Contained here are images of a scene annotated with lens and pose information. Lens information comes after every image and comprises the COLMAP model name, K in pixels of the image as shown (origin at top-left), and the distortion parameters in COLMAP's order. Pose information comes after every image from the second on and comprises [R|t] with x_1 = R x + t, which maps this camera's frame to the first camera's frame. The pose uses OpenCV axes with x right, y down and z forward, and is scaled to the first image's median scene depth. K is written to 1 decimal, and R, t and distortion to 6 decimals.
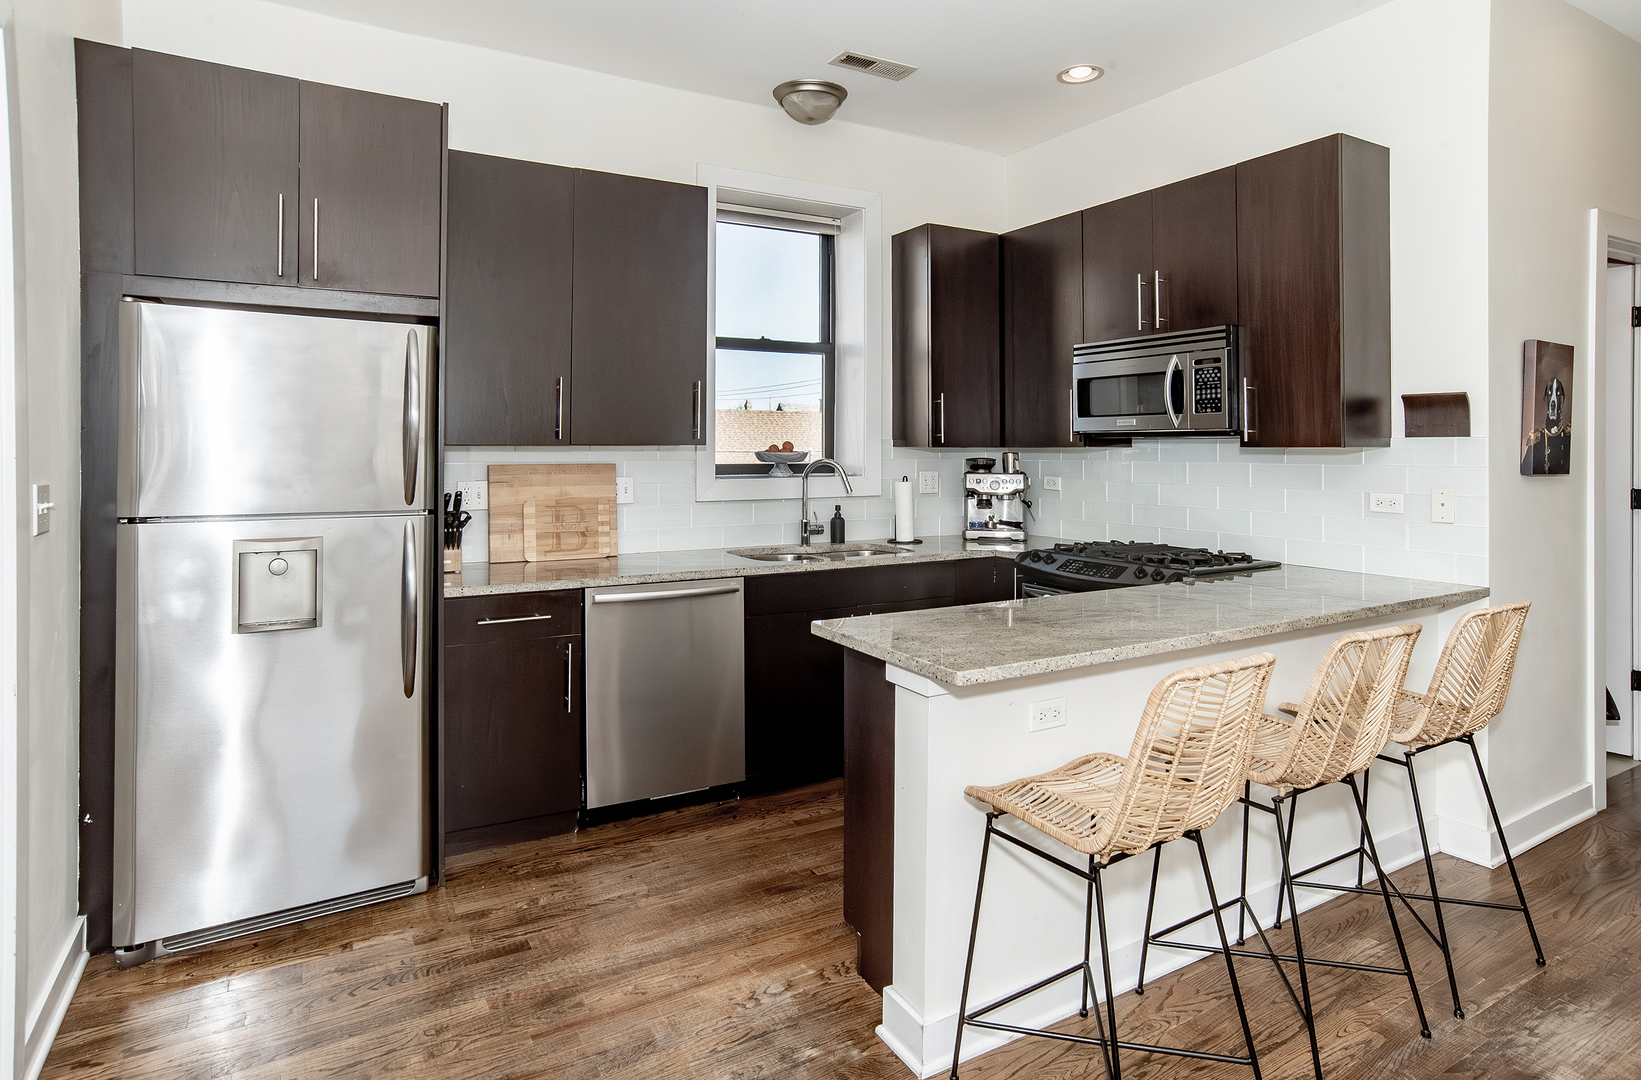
lens RADIAL K [[872.1, 0, 819.4], [0, 872.1, 438.4], [0, 0, 1]] dist [-0.001271, 0.000044]
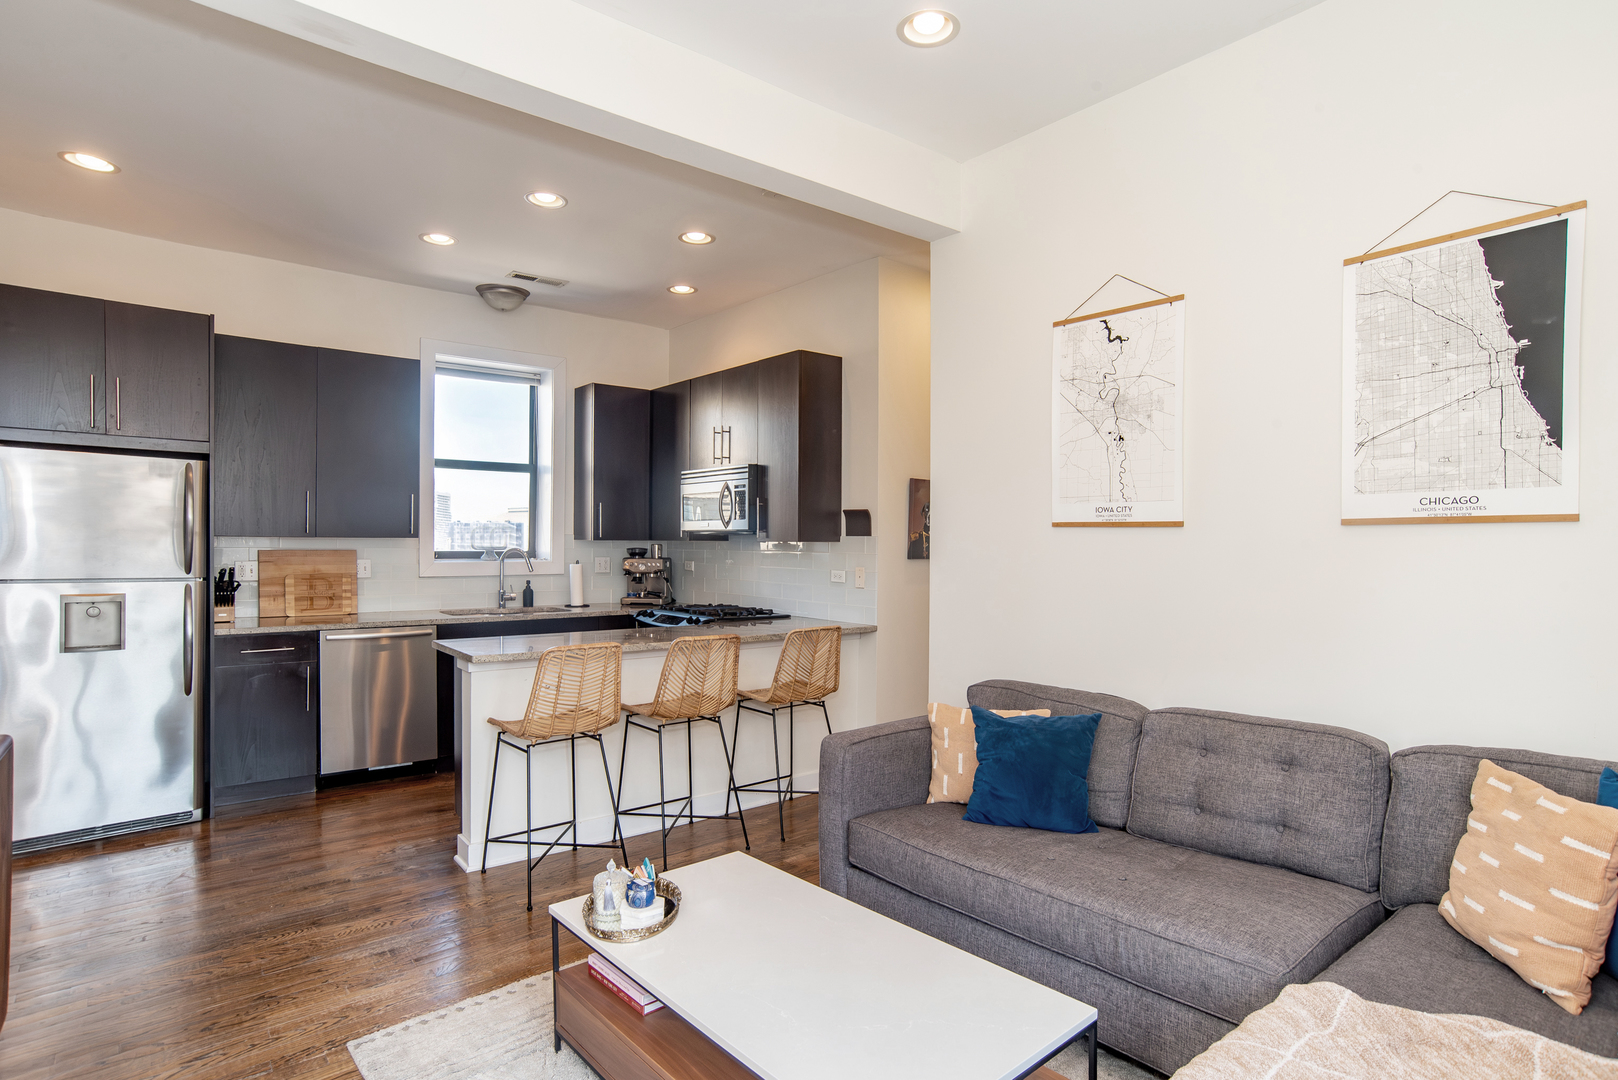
lens RADIAL K [[850.9, 0, 812.0], [0, 850.9, 553.9], [0, 0, 1]] dist [-0.074250, 0.065062]
pose [[0.990459, 0.005095, 0.137712, 0.307039], [-0.008522, 0.999668, 0.024308, -0.004176], [-0.137543, -0.025250, 0.990174, -0.449930]]
